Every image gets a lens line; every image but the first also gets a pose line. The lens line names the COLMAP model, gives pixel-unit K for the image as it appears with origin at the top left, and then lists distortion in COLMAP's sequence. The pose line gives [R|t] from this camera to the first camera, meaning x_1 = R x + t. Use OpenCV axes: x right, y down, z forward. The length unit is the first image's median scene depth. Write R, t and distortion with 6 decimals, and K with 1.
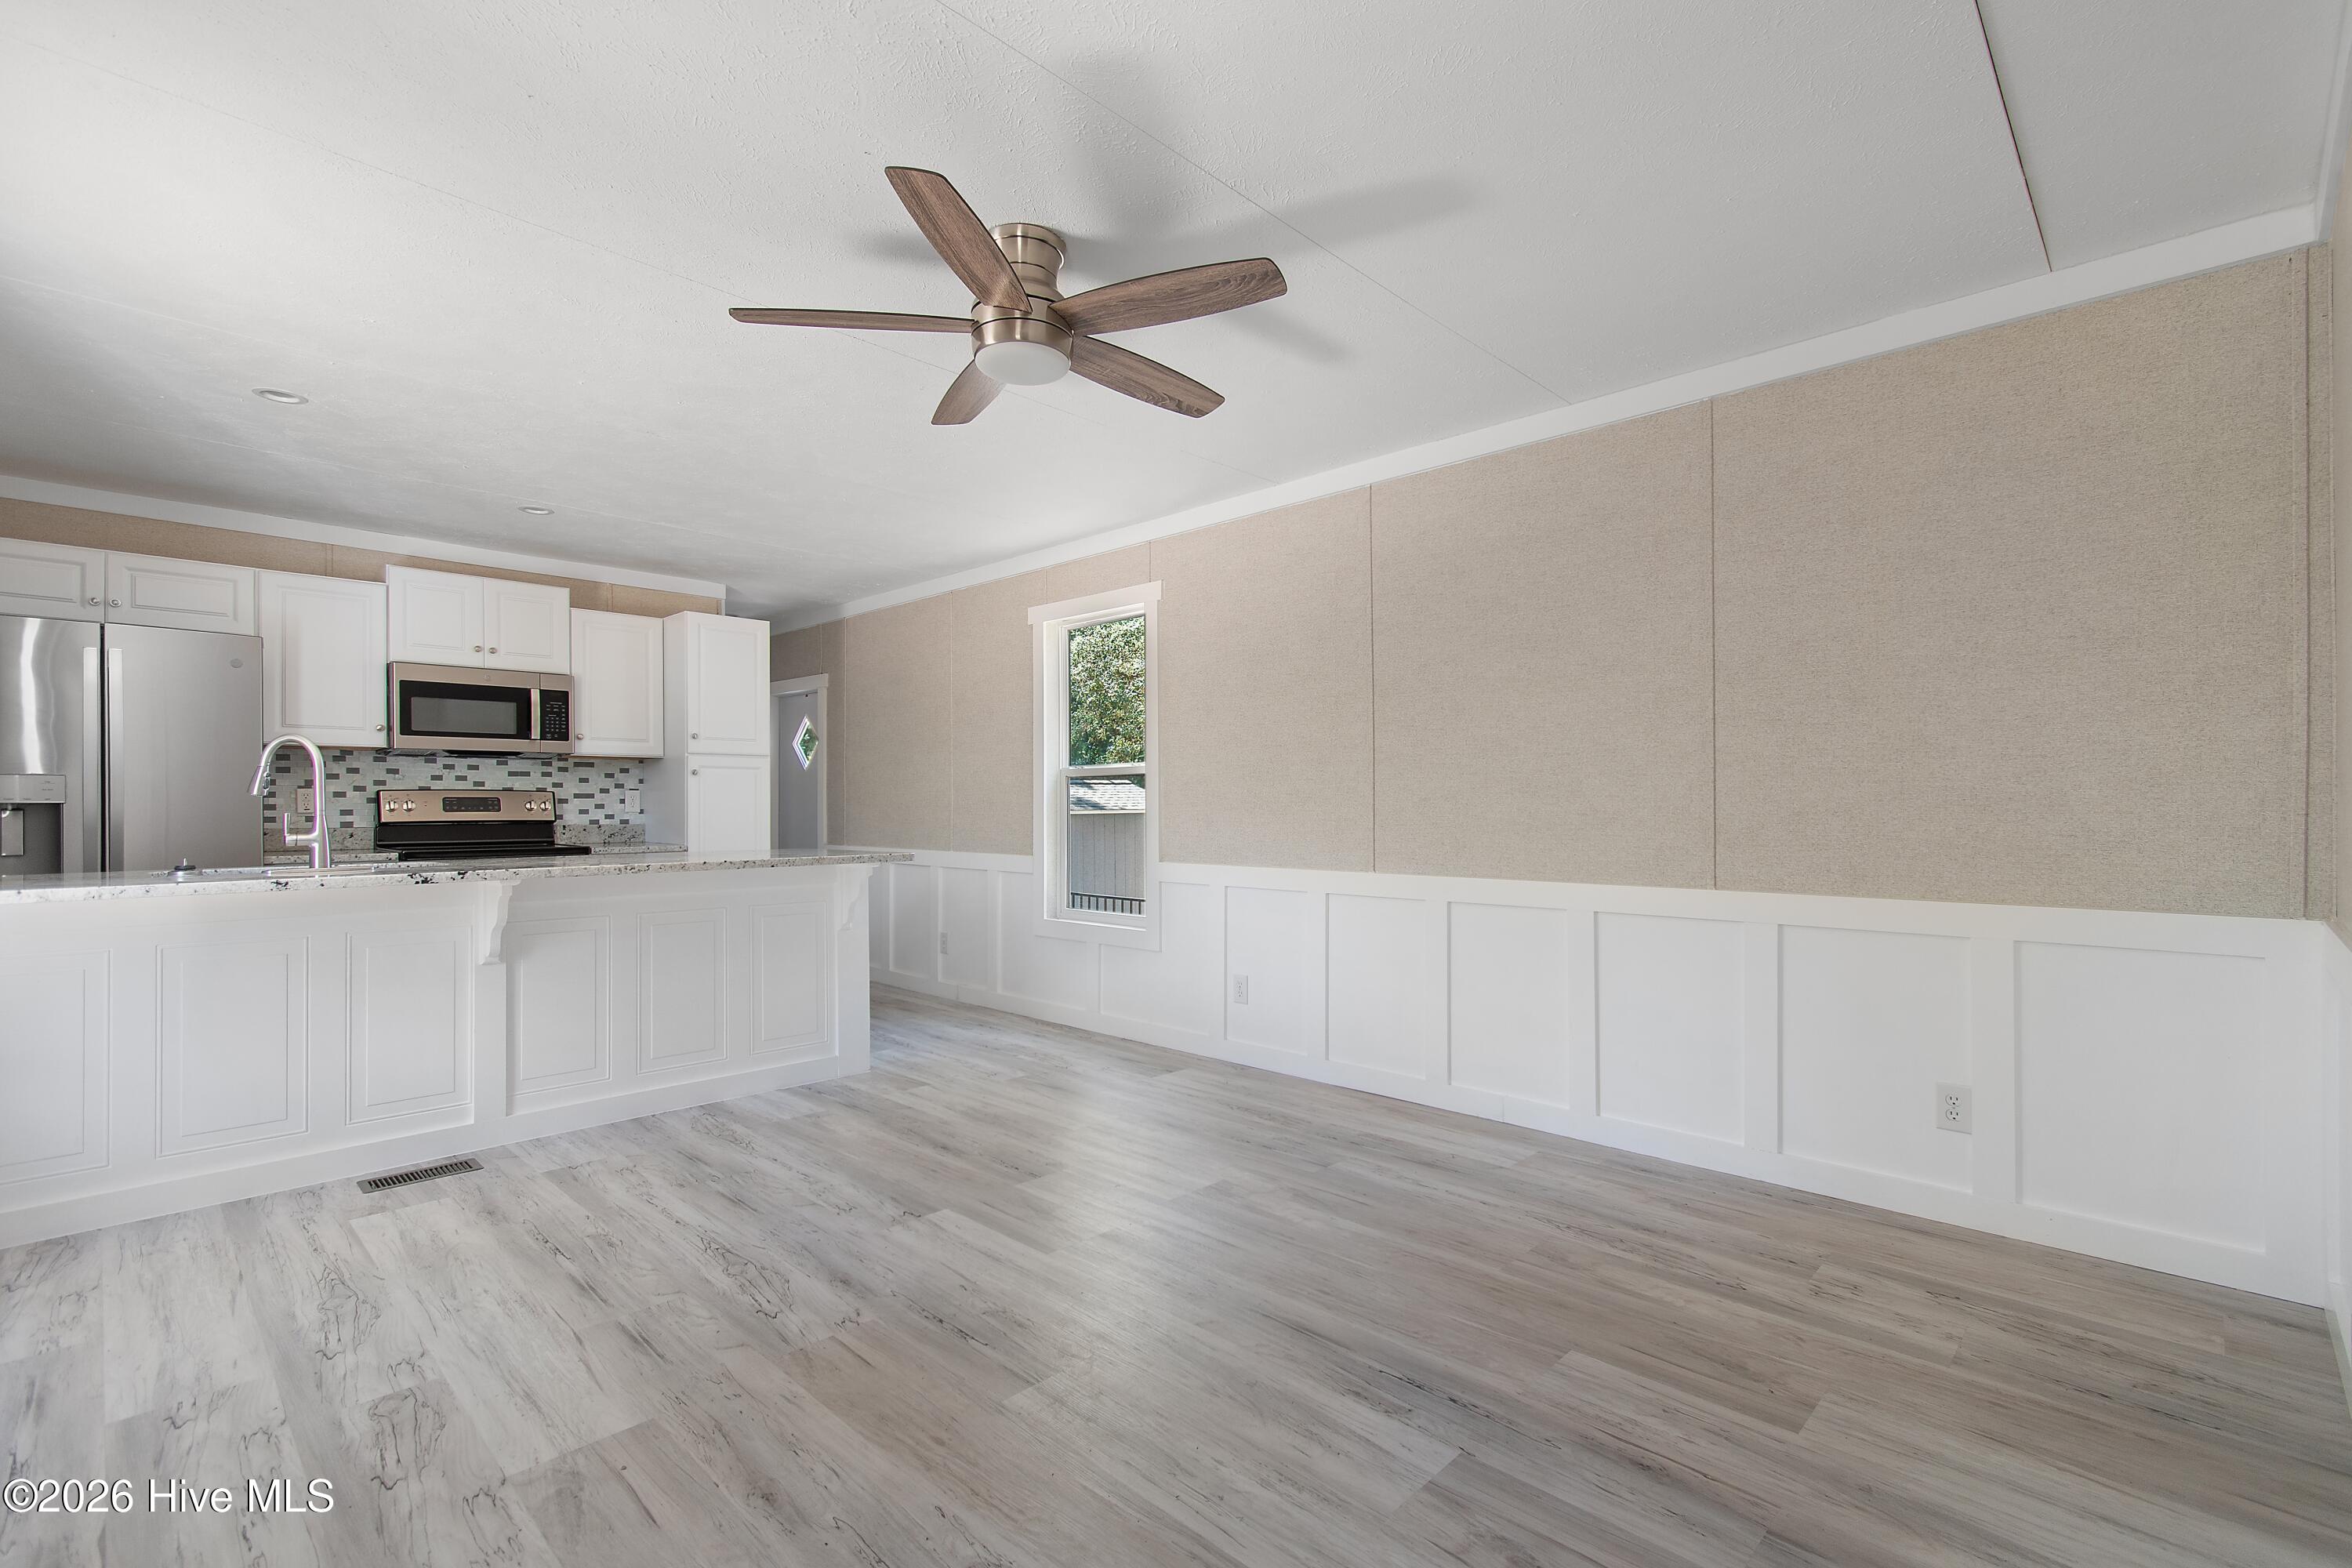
lens RADIAL K [[1044.1, 0, 1180.0], [0, 1044.1, 809.5], [0, 0, 1]] dist [0.000917, -0.001019]
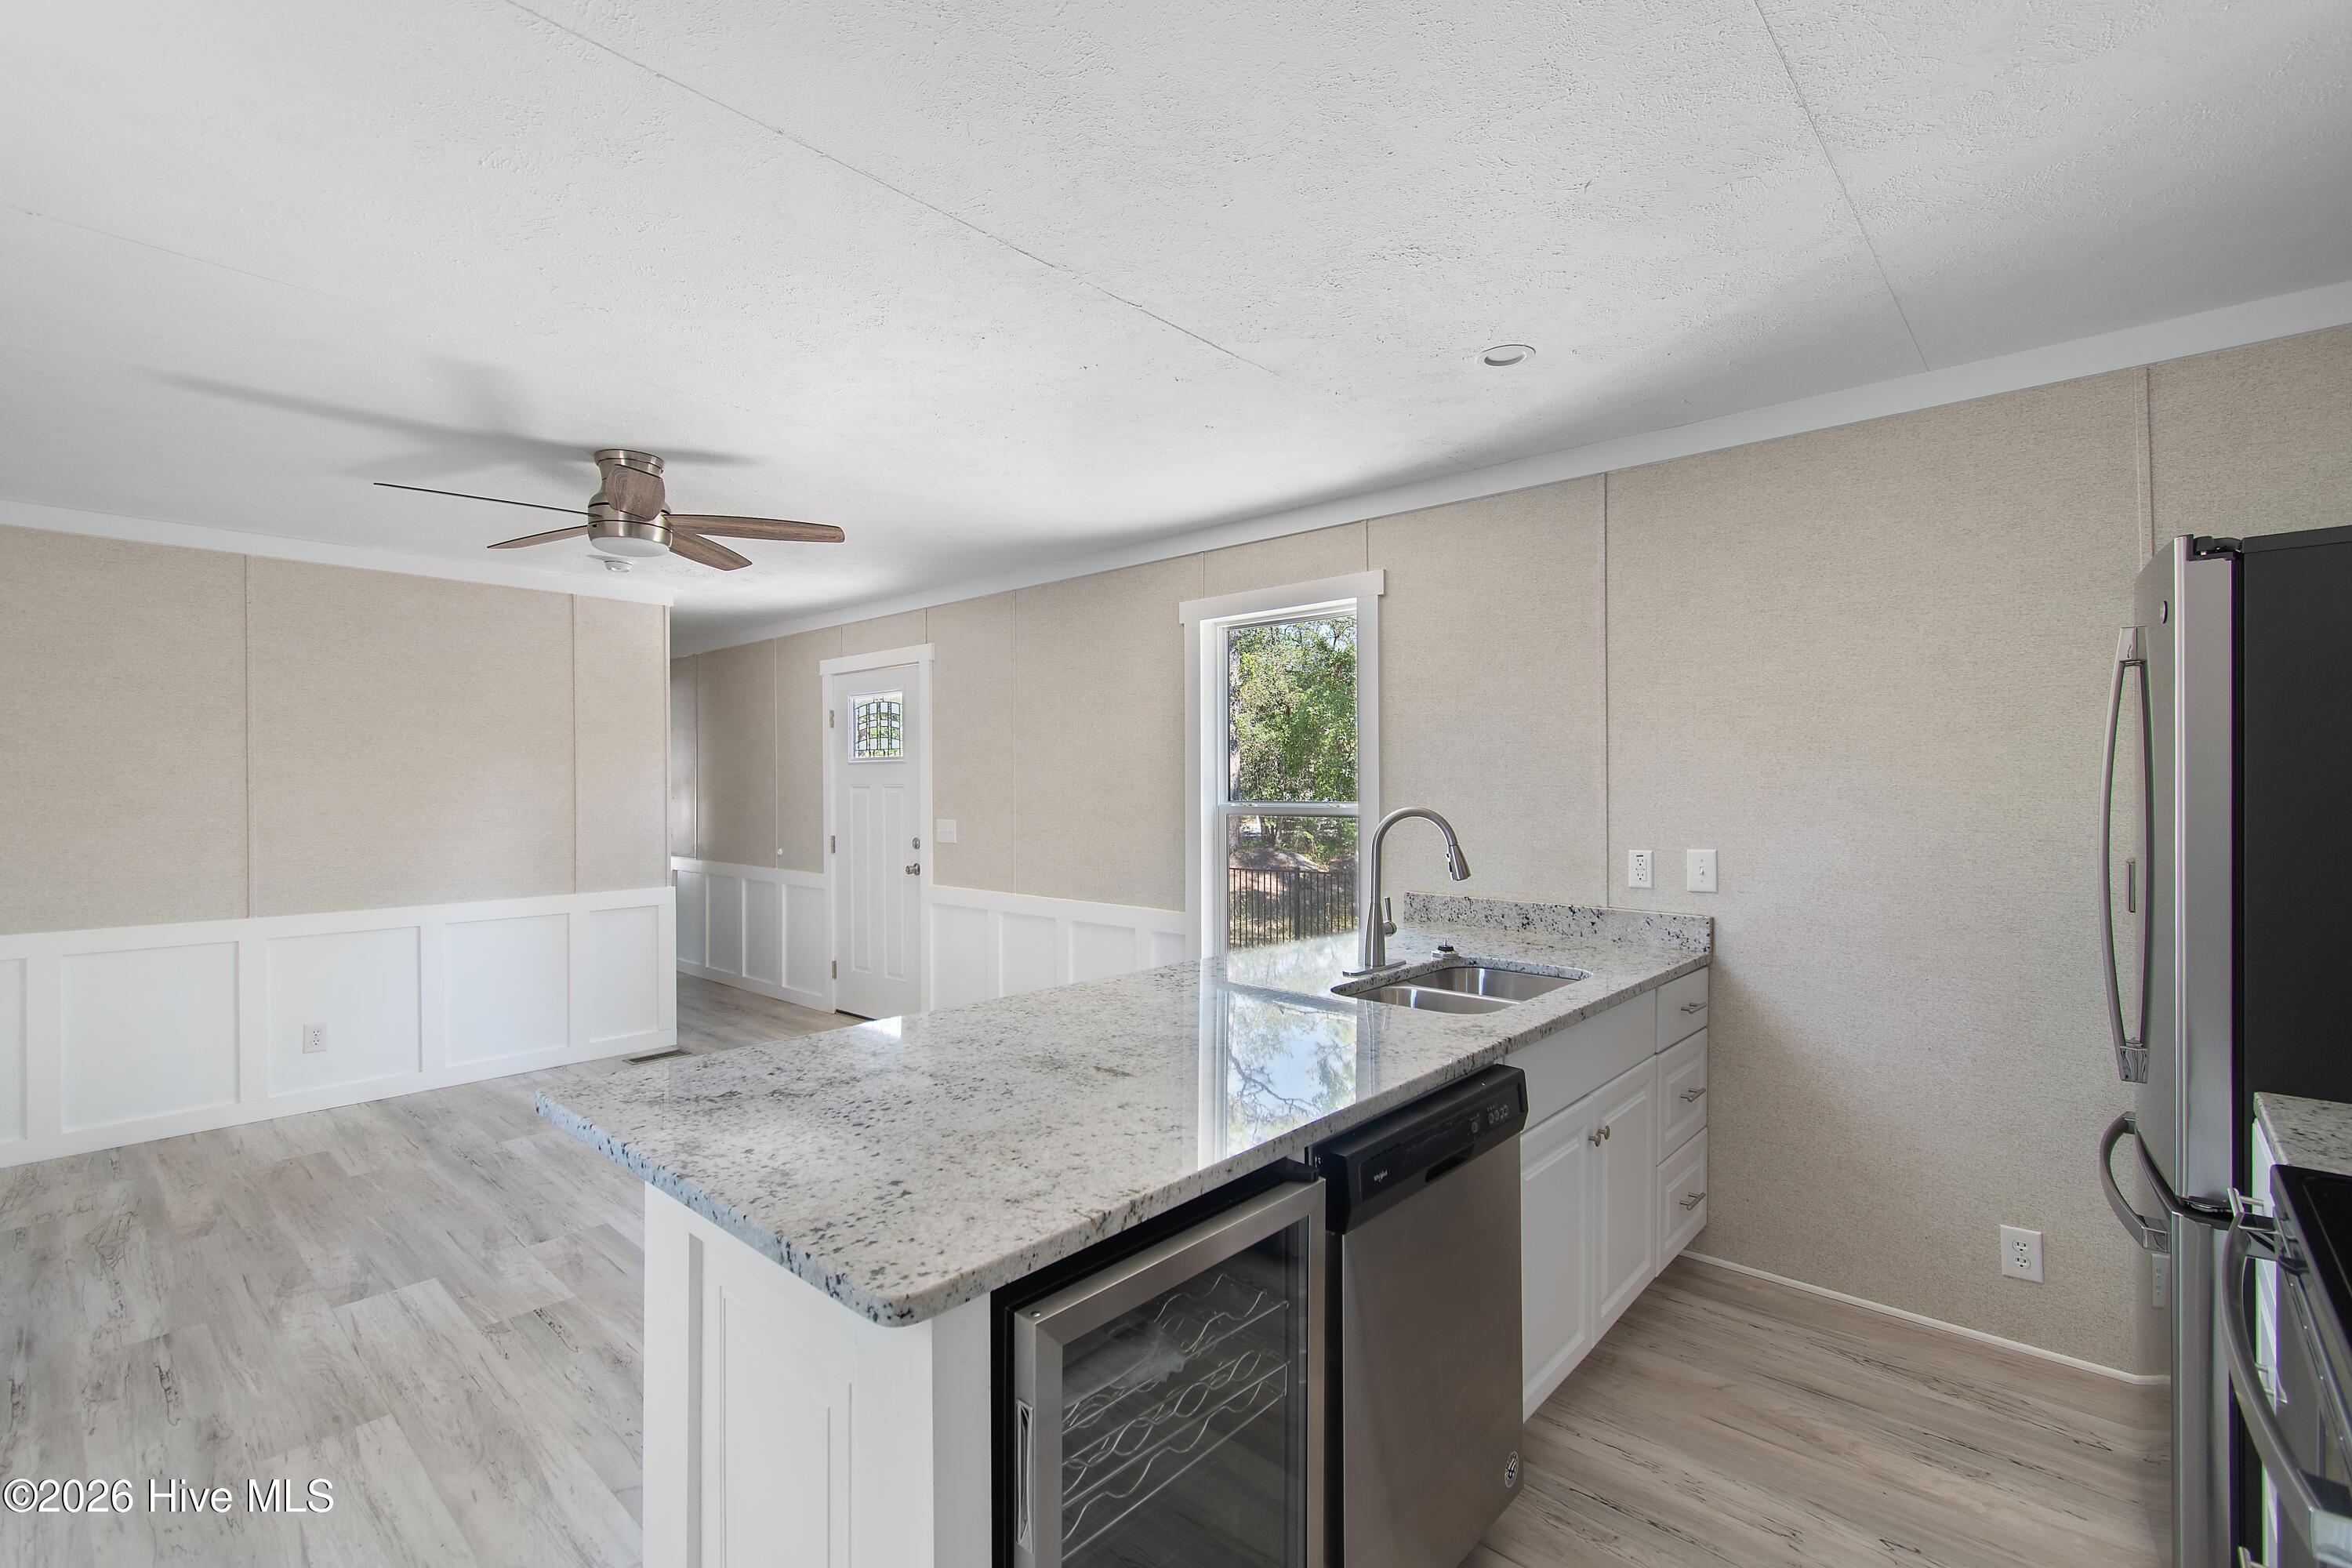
lens RADIAL K [[1044.1, 0, 1179.3], [0, 1044.1, 787.3], [0, 0, 1]] dist [0.000917, -0.001019]
pose [[-0.999452, 0.003060, -0.032967, -0.568794], [0.002850, 0.999975, 0.006399, -0.084664], [0.032986, 0.006301, -0.999436, 1.654511]]
